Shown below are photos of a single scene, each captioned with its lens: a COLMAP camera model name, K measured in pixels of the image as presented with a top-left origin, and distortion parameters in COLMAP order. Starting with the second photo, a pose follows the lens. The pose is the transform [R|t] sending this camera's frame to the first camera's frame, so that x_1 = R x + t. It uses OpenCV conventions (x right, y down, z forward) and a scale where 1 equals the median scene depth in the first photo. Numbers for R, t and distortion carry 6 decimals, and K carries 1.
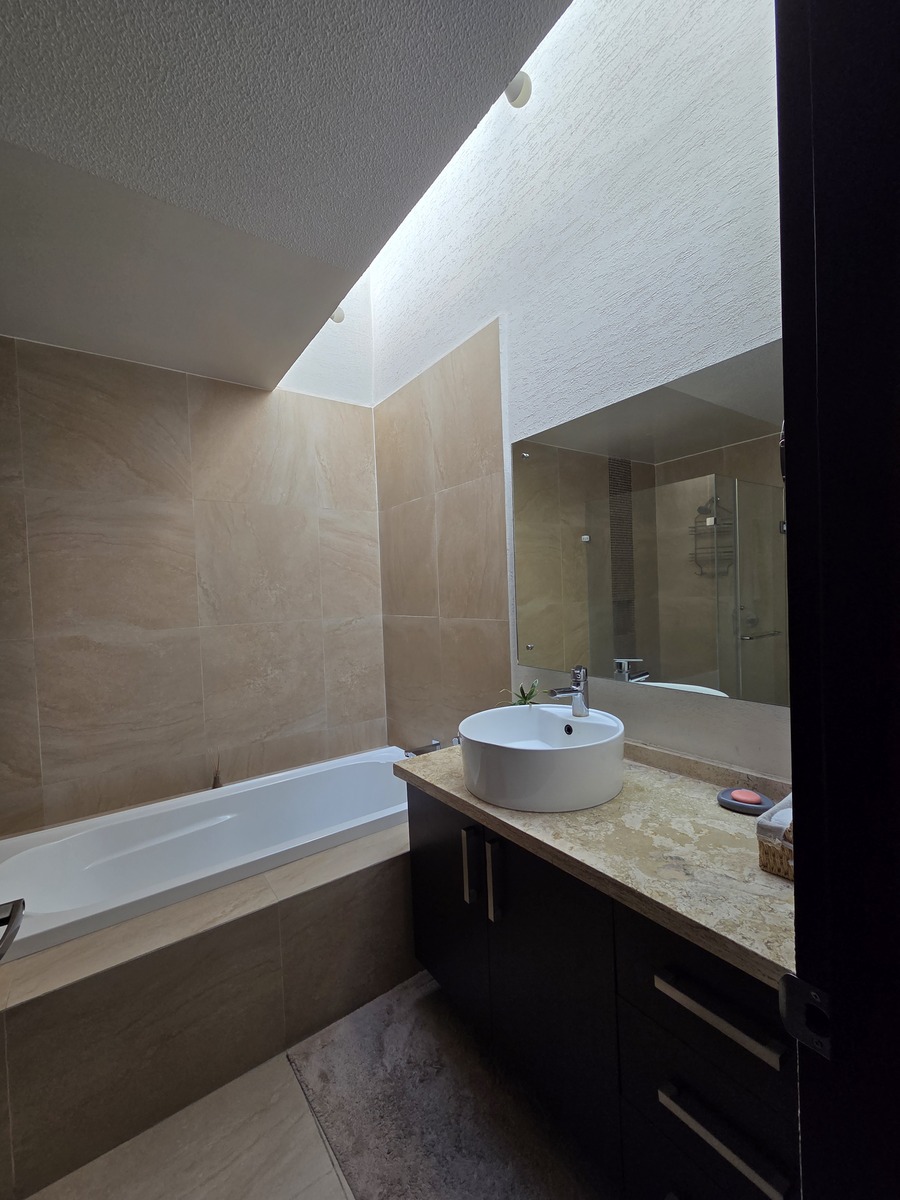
lens RADIAL K [[487.7, 0, 453.8], [0, 487.7, 603.8], [0, 0, 1]] dist [0.000300, -0.000072]
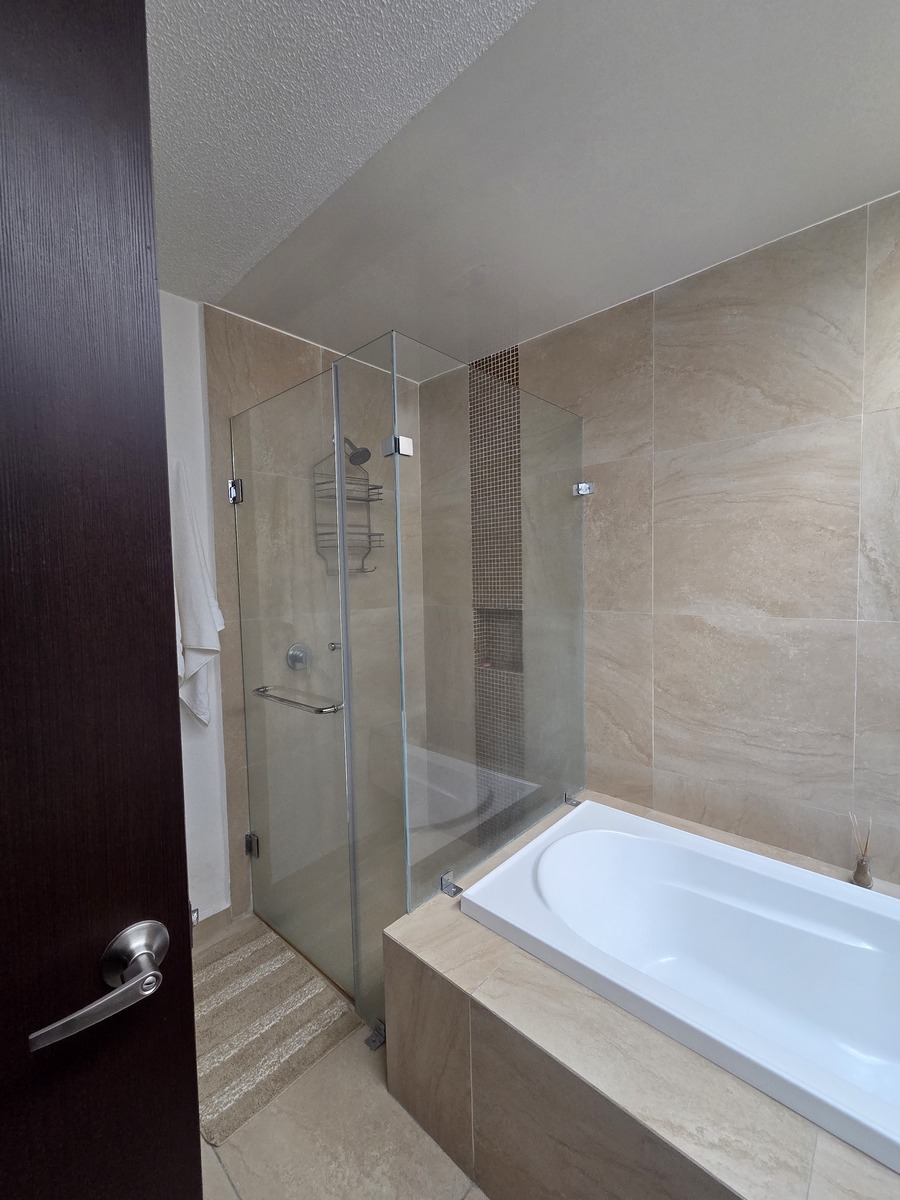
lens RADIAL K [[487.7, 0, 453.8], [0, 487.7, 603.8], [0, 0, 1]] dist [0.000300, -0.000072]
pose [[0.200508, 0.086475, -0.975868, -0.014644], [-0.013936, 0.996248, 0.085417, -0.021483], [0.979593, -0.003528, 0.200961, 0.392730]]
